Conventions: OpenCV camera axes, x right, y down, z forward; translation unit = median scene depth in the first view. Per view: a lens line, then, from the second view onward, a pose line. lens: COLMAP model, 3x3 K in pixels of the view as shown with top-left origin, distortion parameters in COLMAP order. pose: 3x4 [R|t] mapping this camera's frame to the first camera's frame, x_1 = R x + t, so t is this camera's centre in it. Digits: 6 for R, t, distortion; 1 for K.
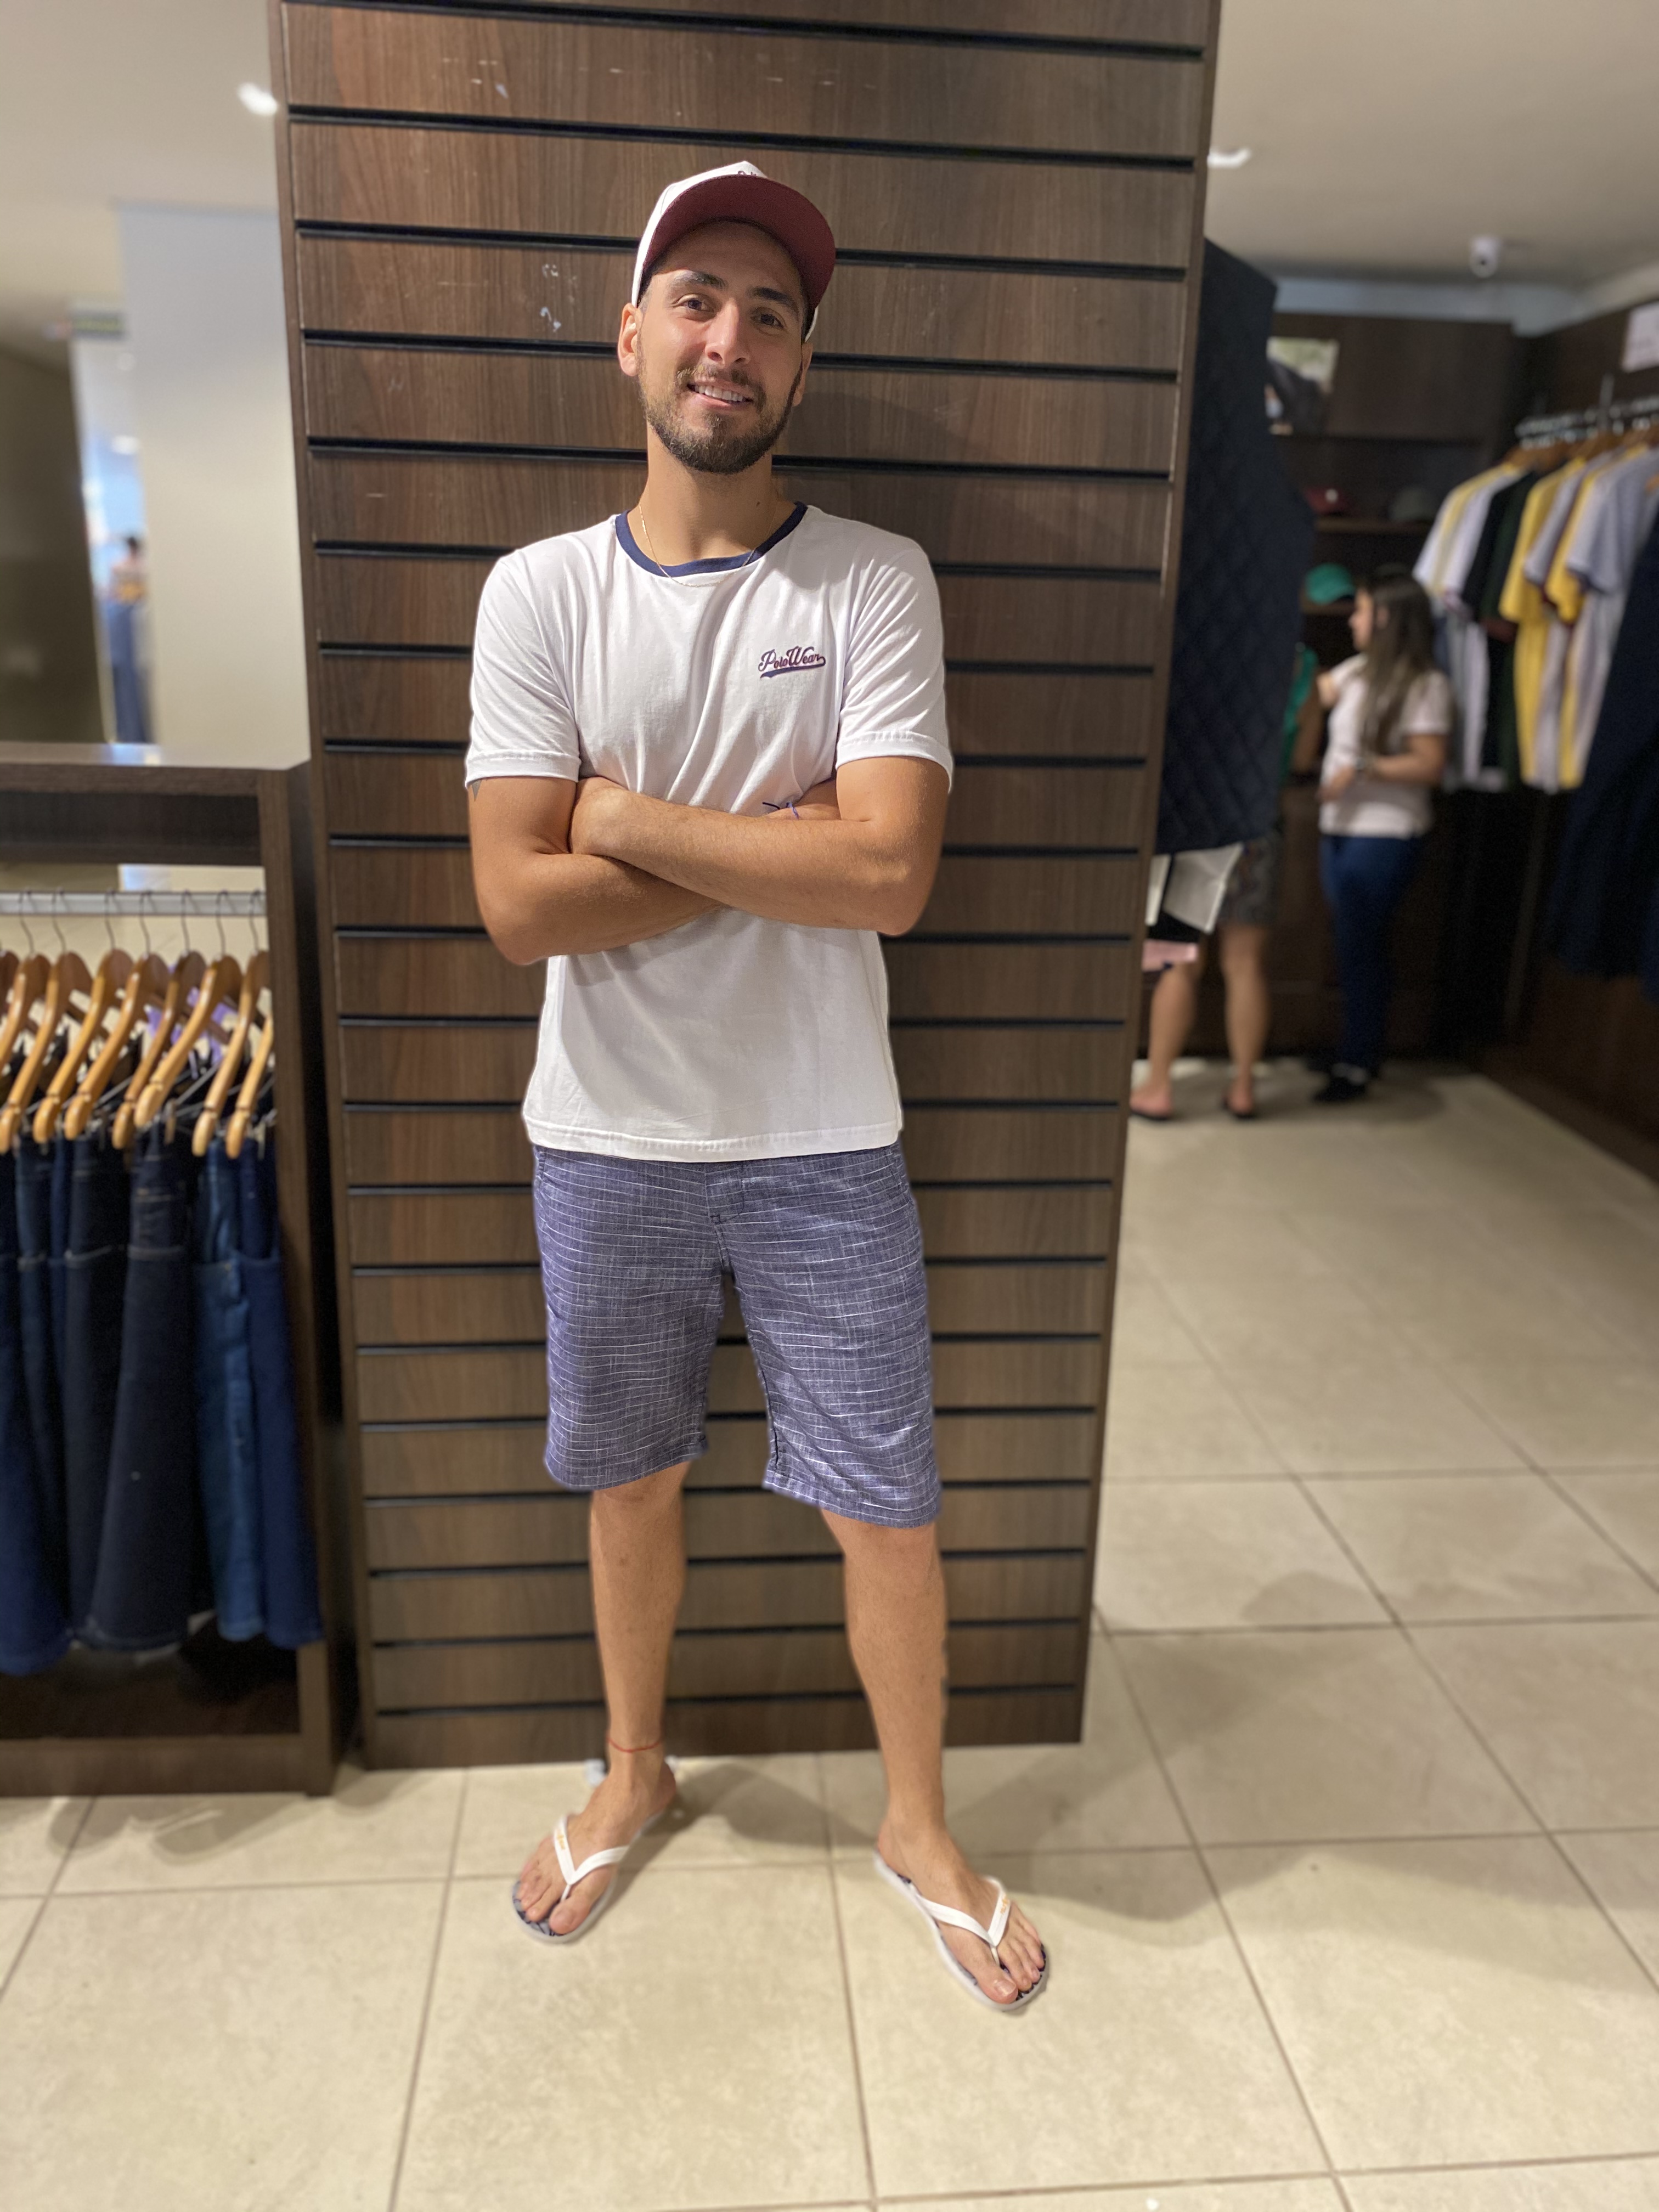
lens RADIAL K [[1682.6, 0, 832.9], [0, 1682.6, 1103.5], [0, 0, 1]] dist [0.000710, 0.002761]
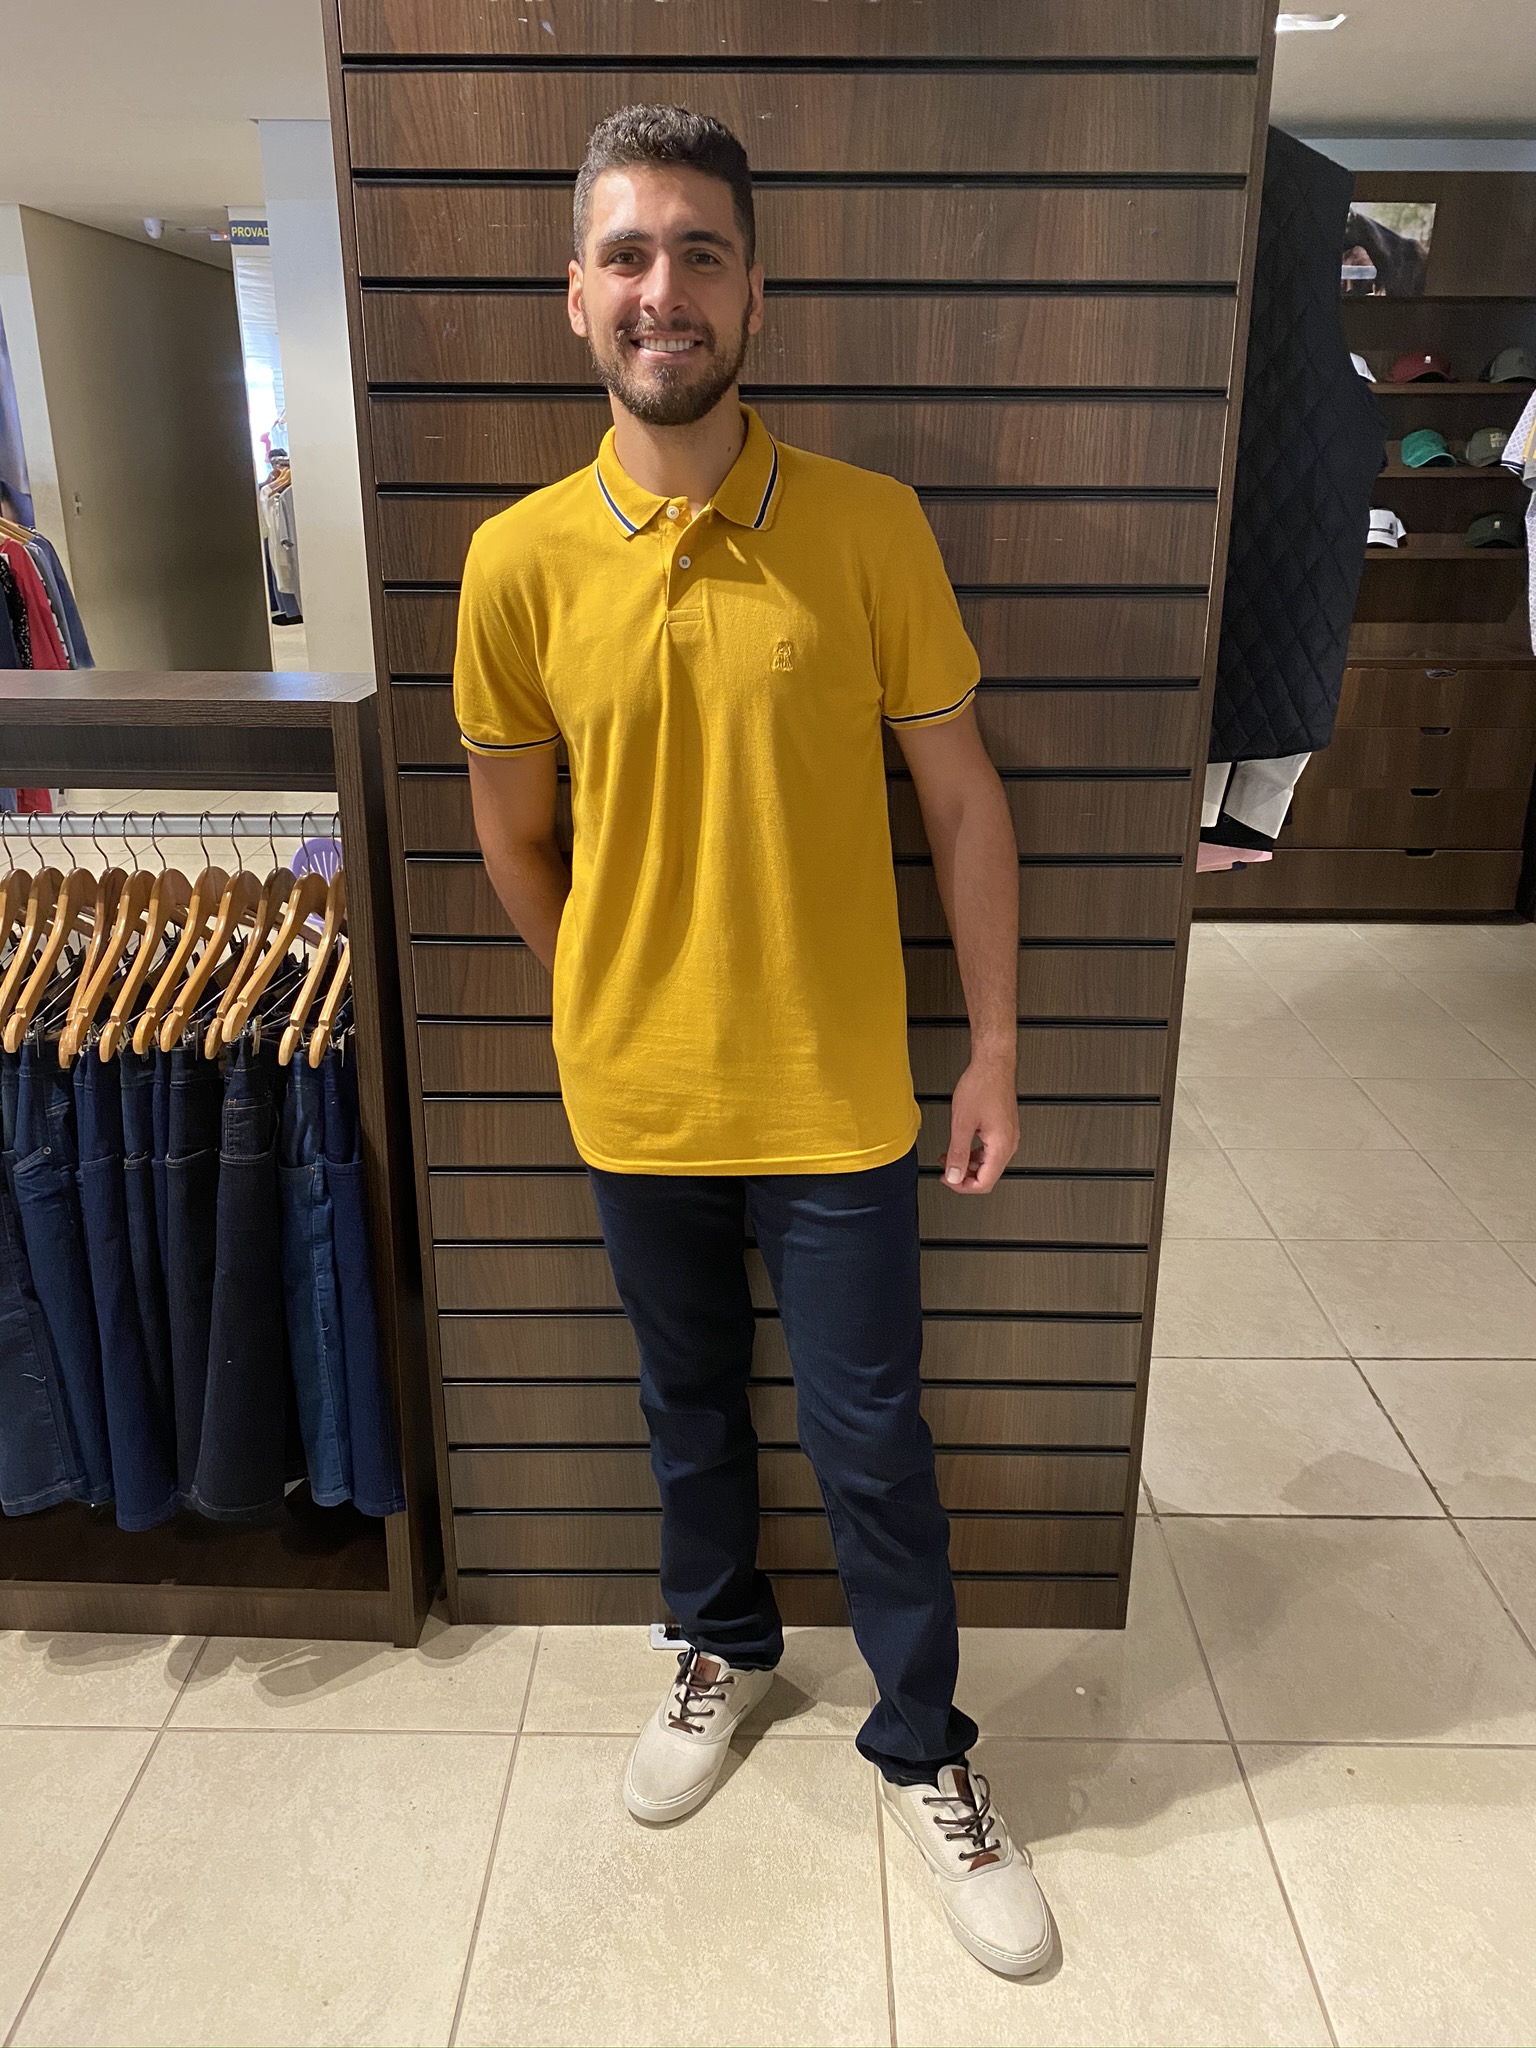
lens RADIAL K [[1556.6, 0, 776.7], [0, 1556.6, 1012.1], [0, 0, 1]] dist [0.005402, -0.002076]
pose [[0.994406, 0.011053, -0.105043, 0.040824], [-0.005657, 0.998656, 0.051525, -0.060376], [0.105471, -0.050642, 0.993132, 0.057344]]
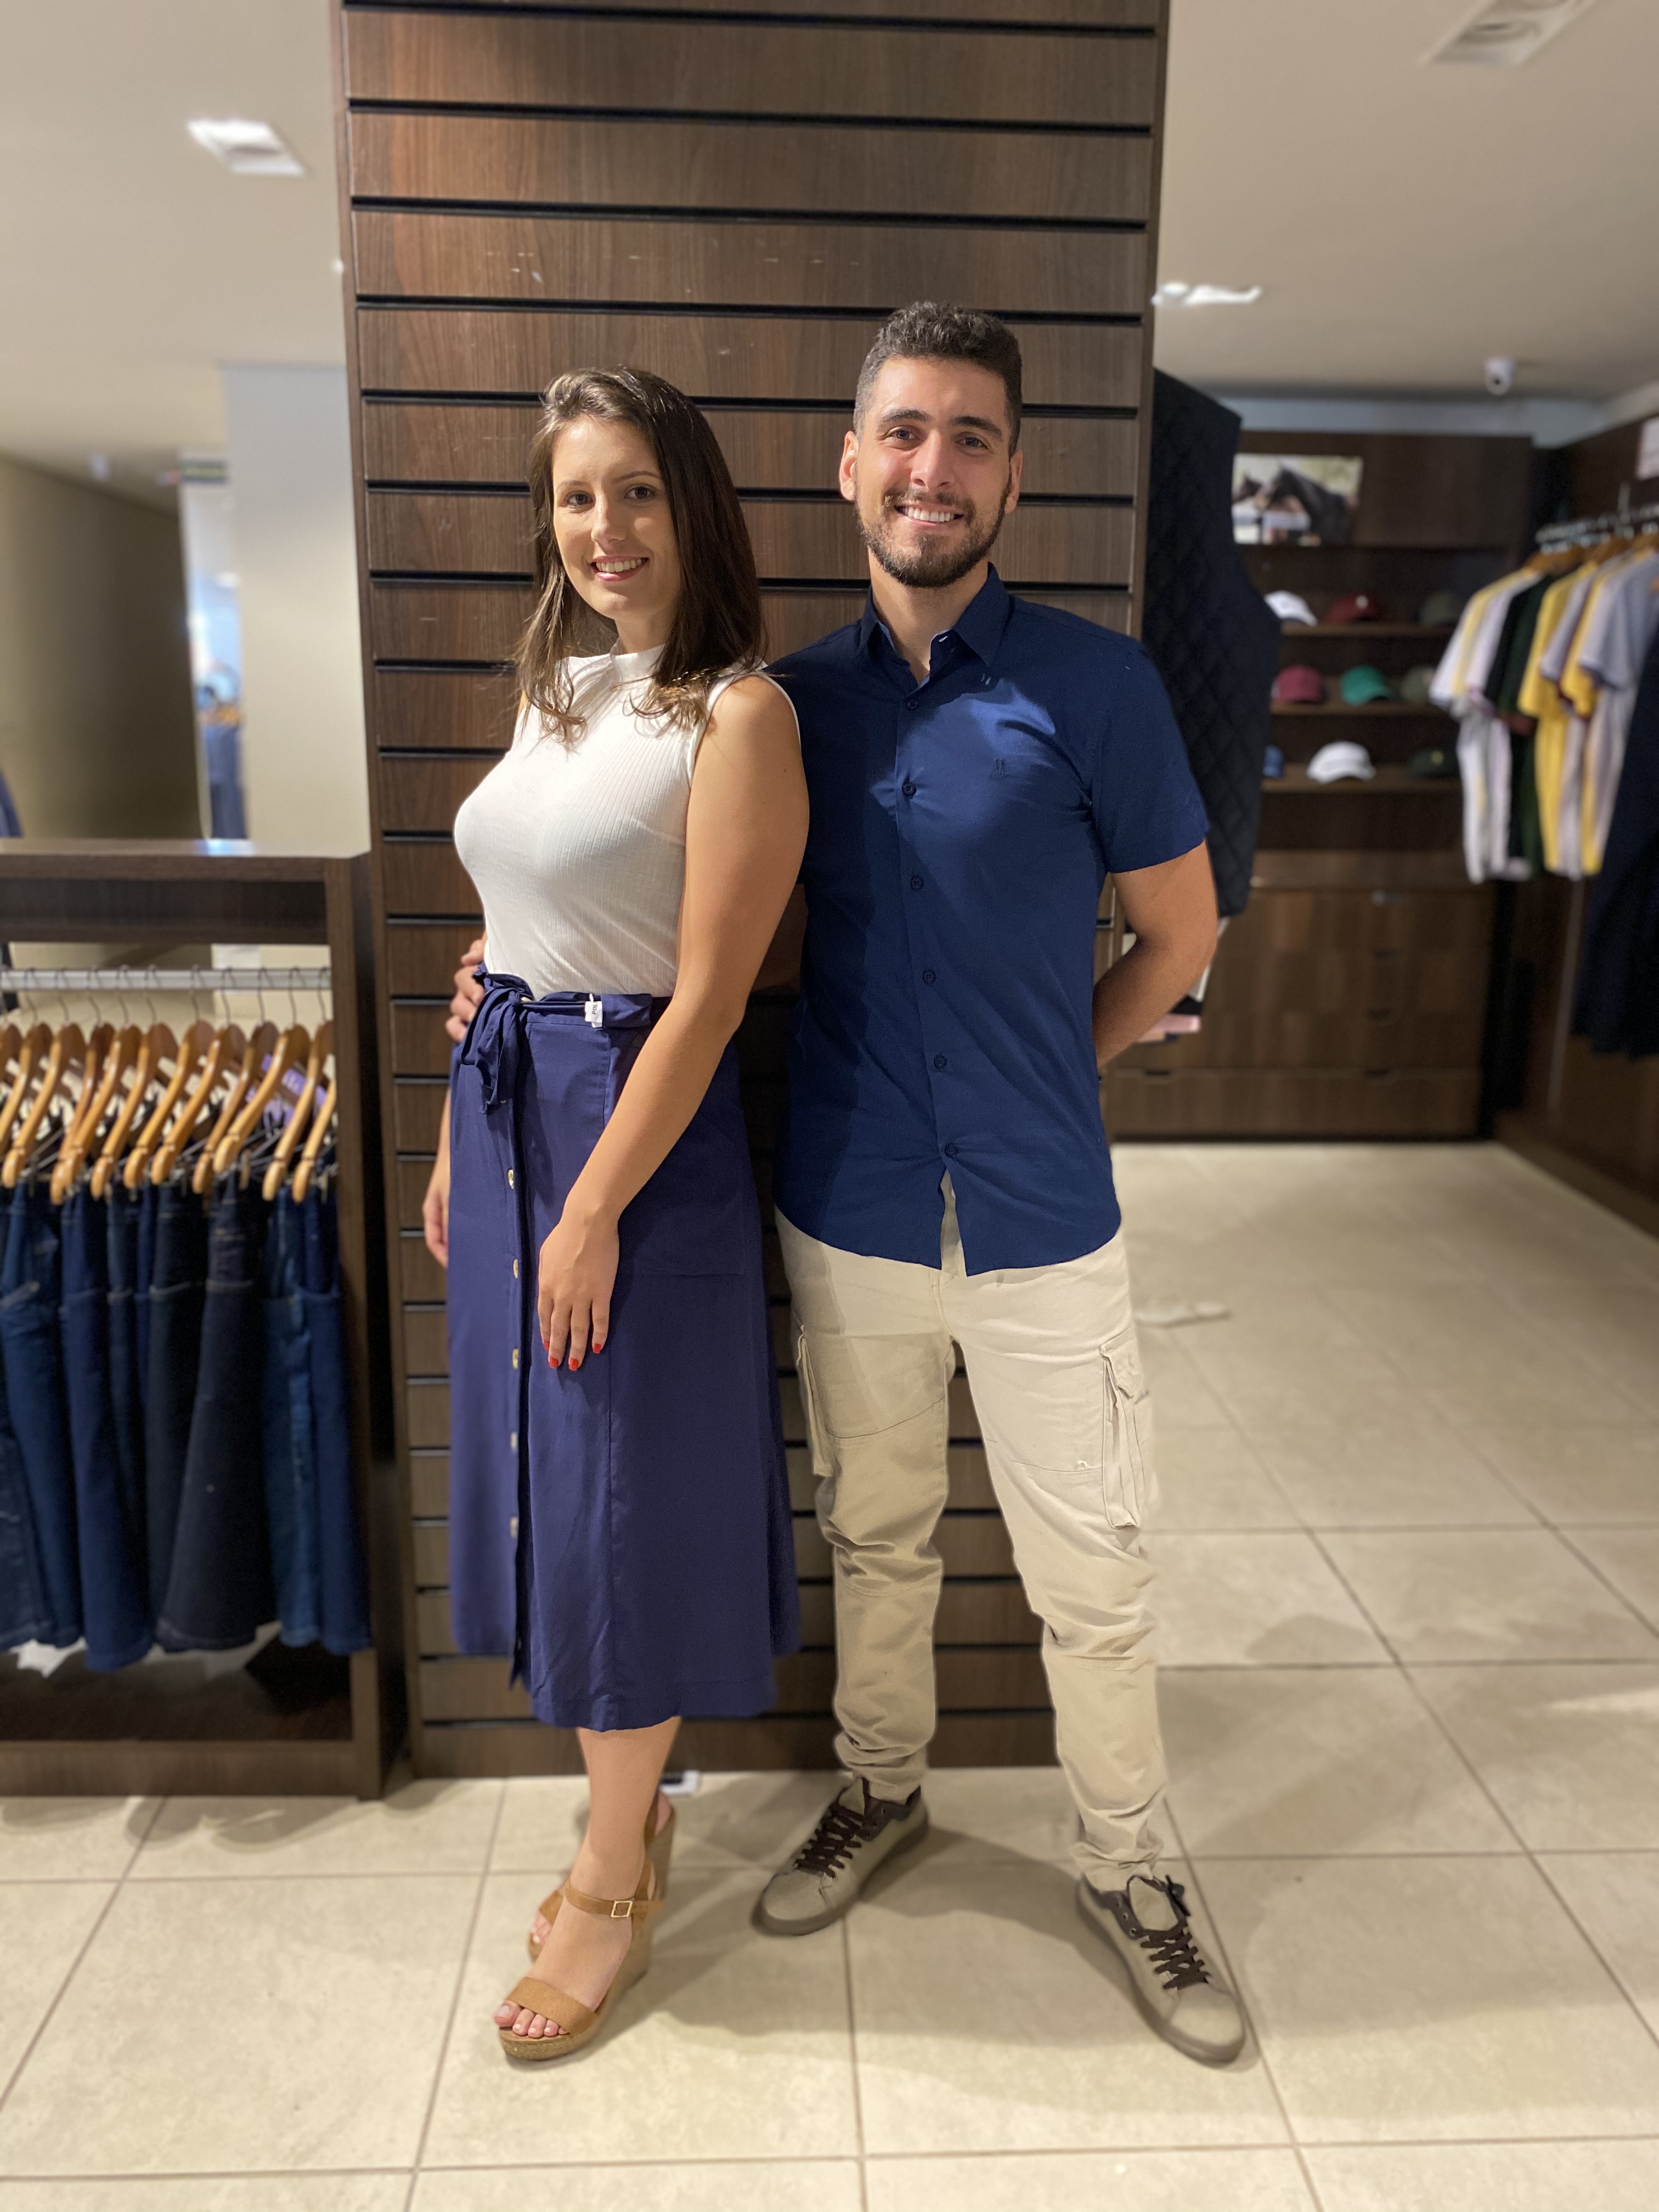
lens RADIAL K [[1679.2, 0, 830.0], [0, 1679.2, 1104.6], [0, 0, 1]] dist [0.001591, 0.000987]
pose [[0.998774, -0.006289, -0.049104, 0.055984], [0.003241, 0.998077, -0.061900, 0.040630], [0.049399, 0.061665, 0.996874, -0.107658]]
